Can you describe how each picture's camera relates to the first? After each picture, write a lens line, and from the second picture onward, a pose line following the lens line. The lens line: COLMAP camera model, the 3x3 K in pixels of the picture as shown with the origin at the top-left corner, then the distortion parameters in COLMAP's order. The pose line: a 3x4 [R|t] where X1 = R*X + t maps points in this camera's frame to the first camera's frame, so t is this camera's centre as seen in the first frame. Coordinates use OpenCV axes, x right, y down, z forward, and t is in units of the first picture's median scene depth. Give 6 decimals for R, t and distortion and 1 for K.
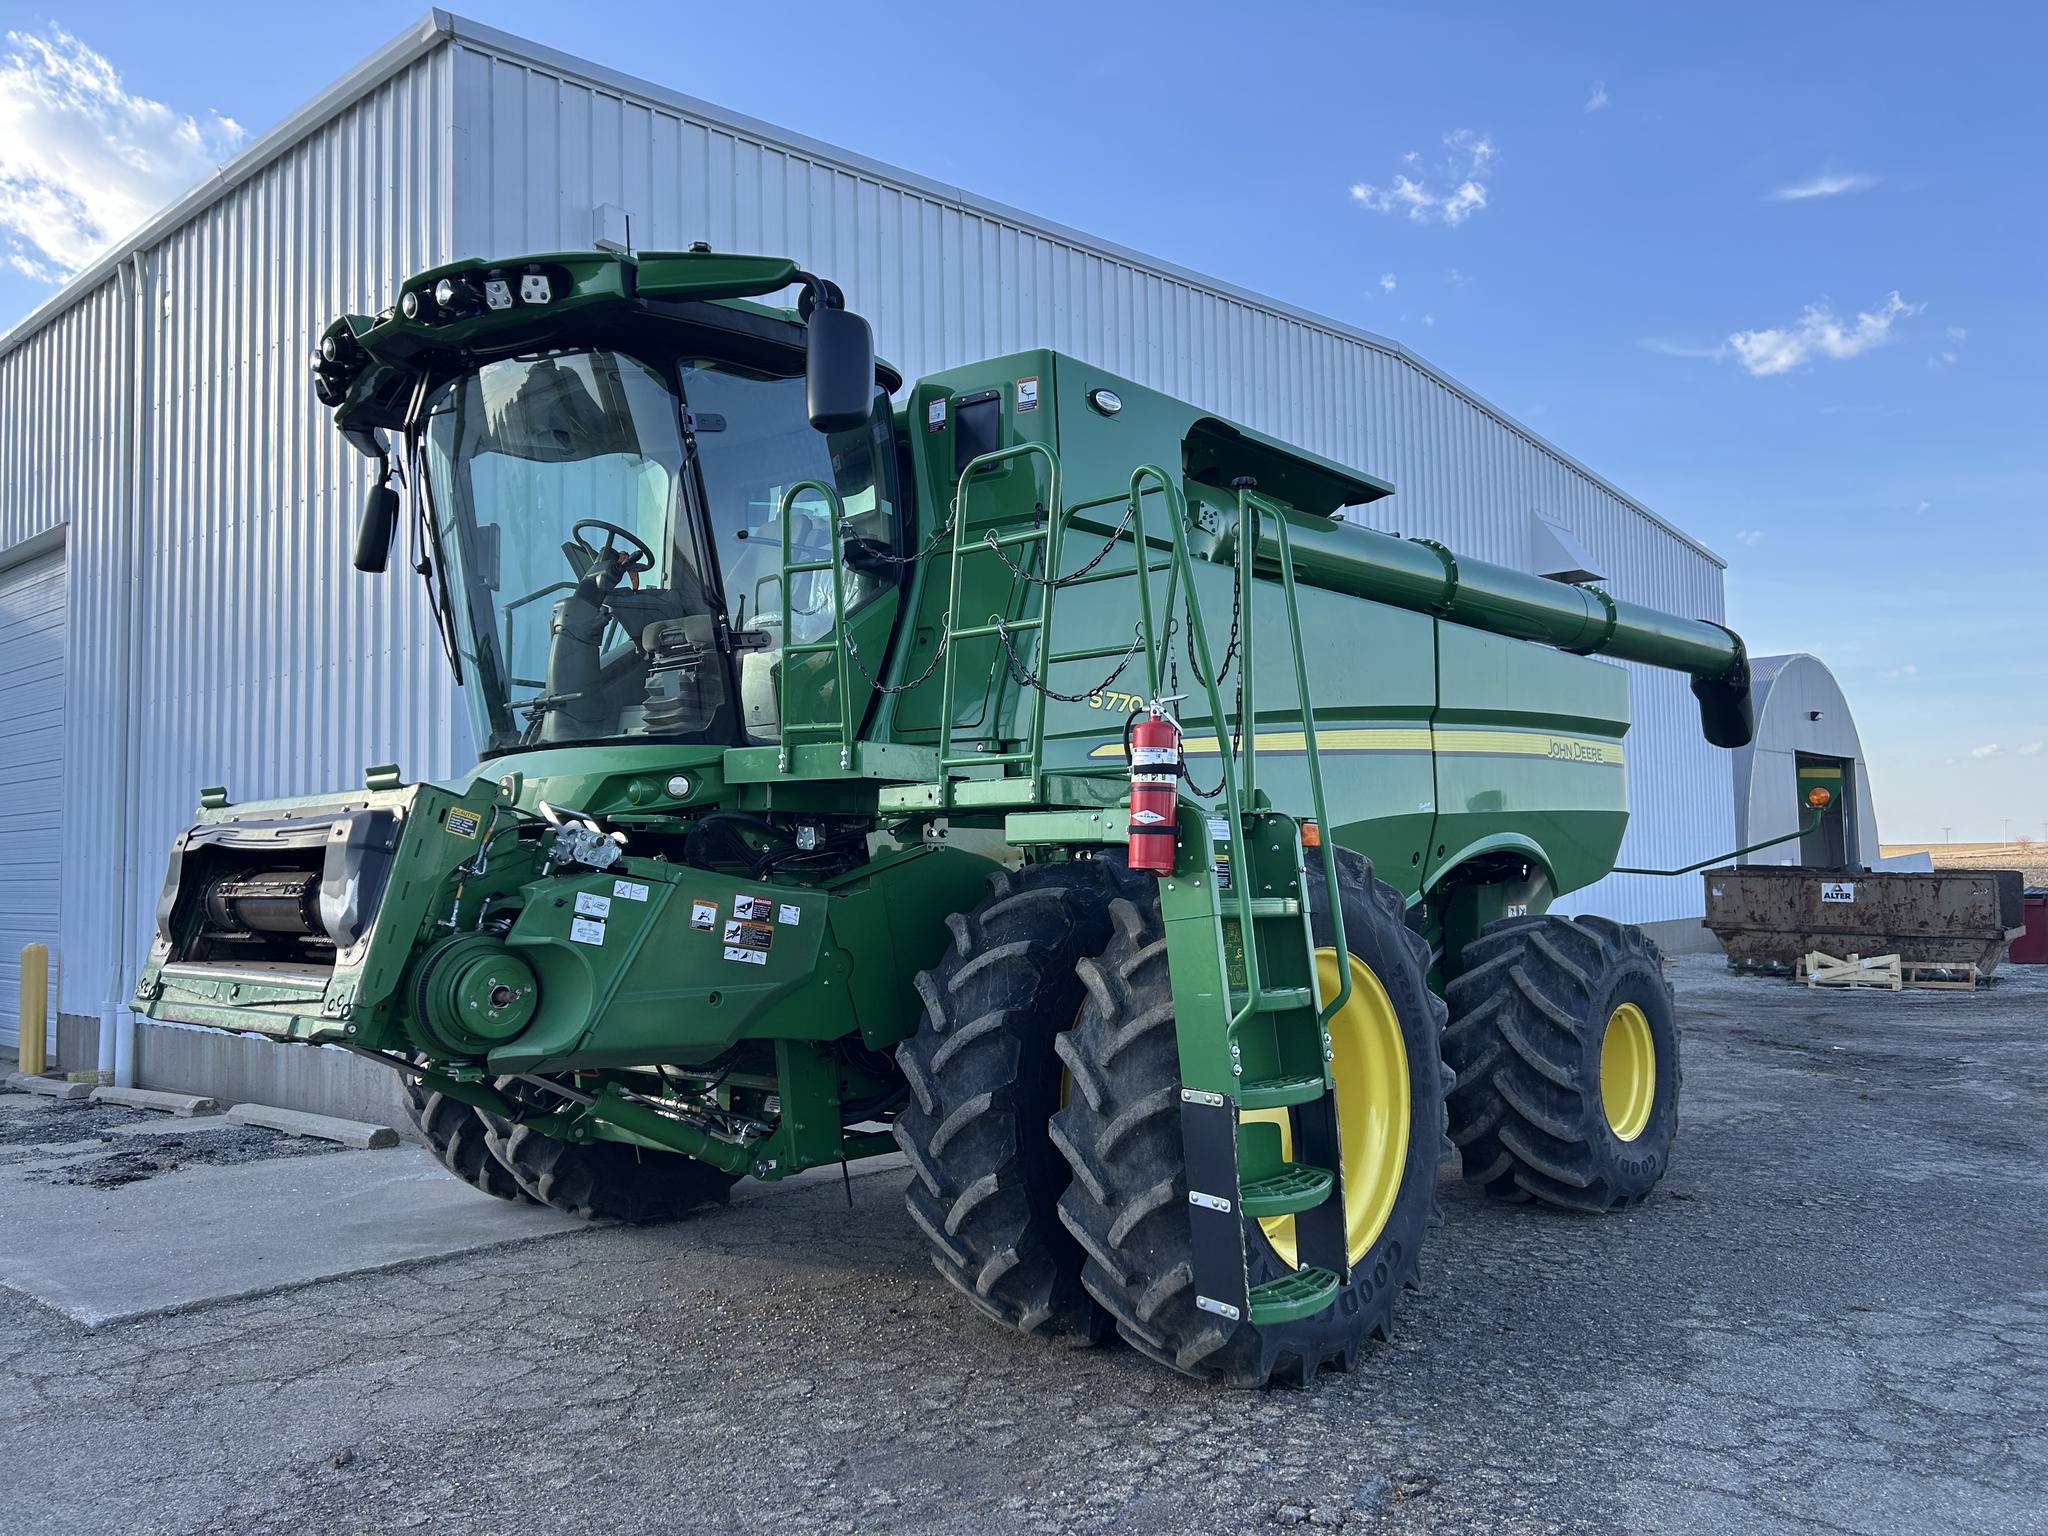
lens RADIAL K [[1524.6, 0, 1024.0], [0, 1524.6, 768.0], [0, 0, 1]] dist [0.003417, 0.306434]
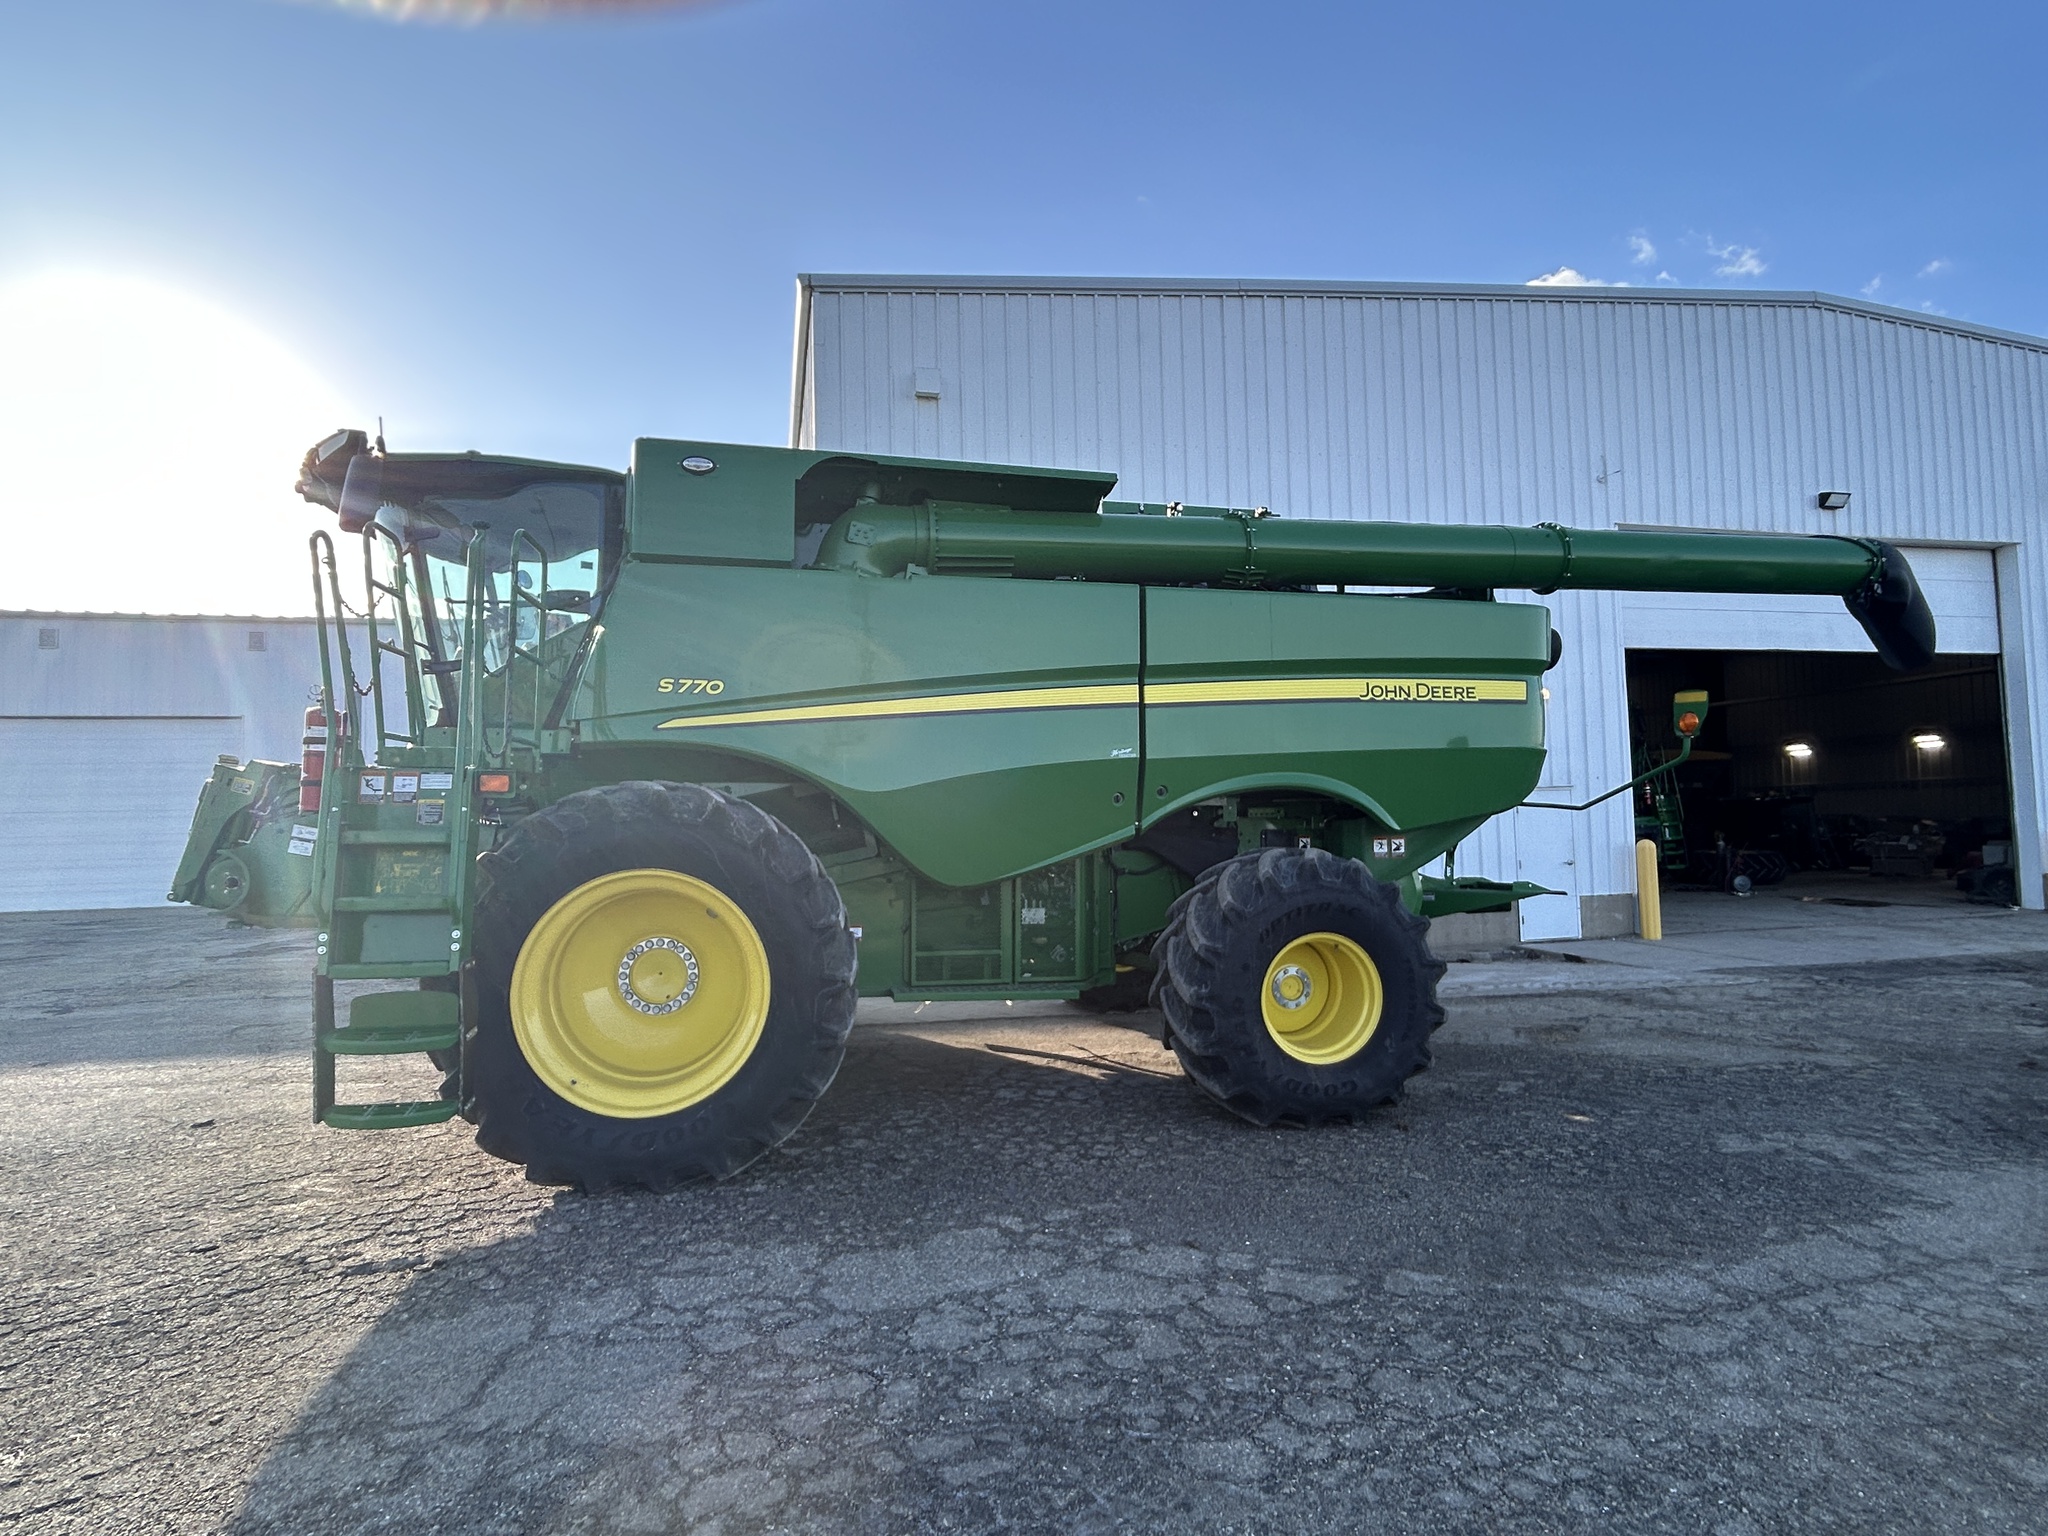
lens RADIAL K [[1100.6, 0, 1024.0], [0, 1100.6, 768.0], [0, 0, 1]] dist [-0.021660, -0.000393]
pose [[0.814174, -0.031725, -0.579754, 0.626170], [0.046406, 0.998867, 0.010509, 0.022234], [0.578764, -0.035460, 0.814724, 0.264992]]
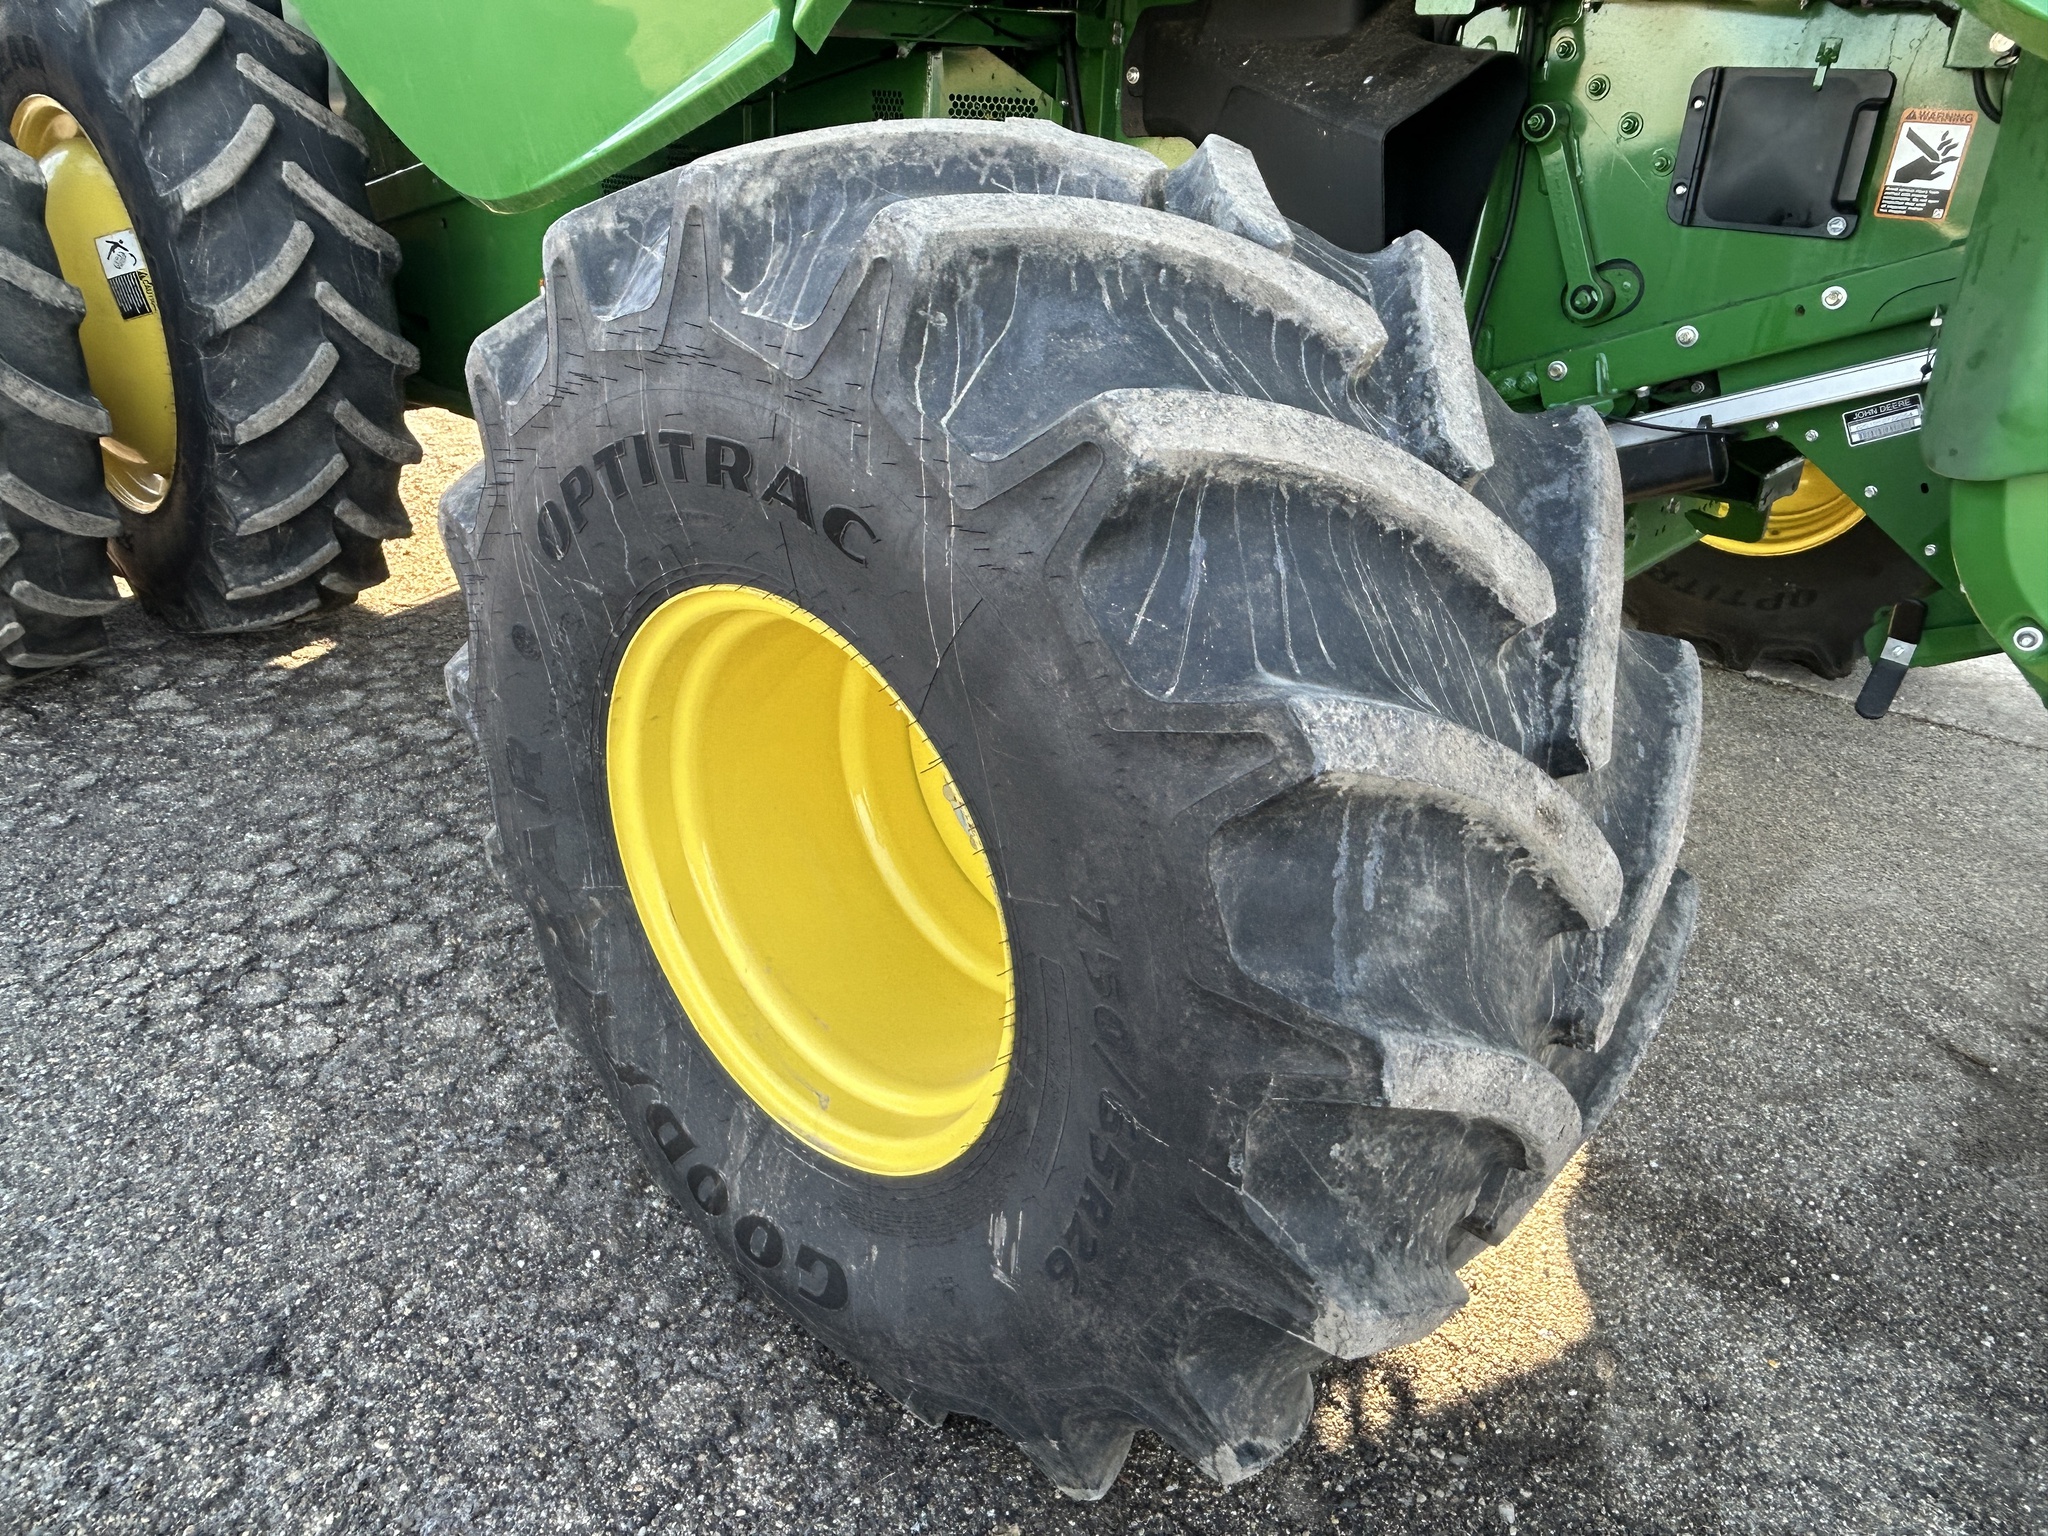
lens RADIAL K [[1429.4, 0, 1018.6], [0, 1429.4, 754.9], [0, 0, 1]] dist [0.017771, -0.032781]
pose [[0.002544, 0.421641, -0.906759, 0.537272], [0.039270, 0.906021, 0.421408, 0.089153], [0.999225, -0.036680, -0.014253, 0.976524]]
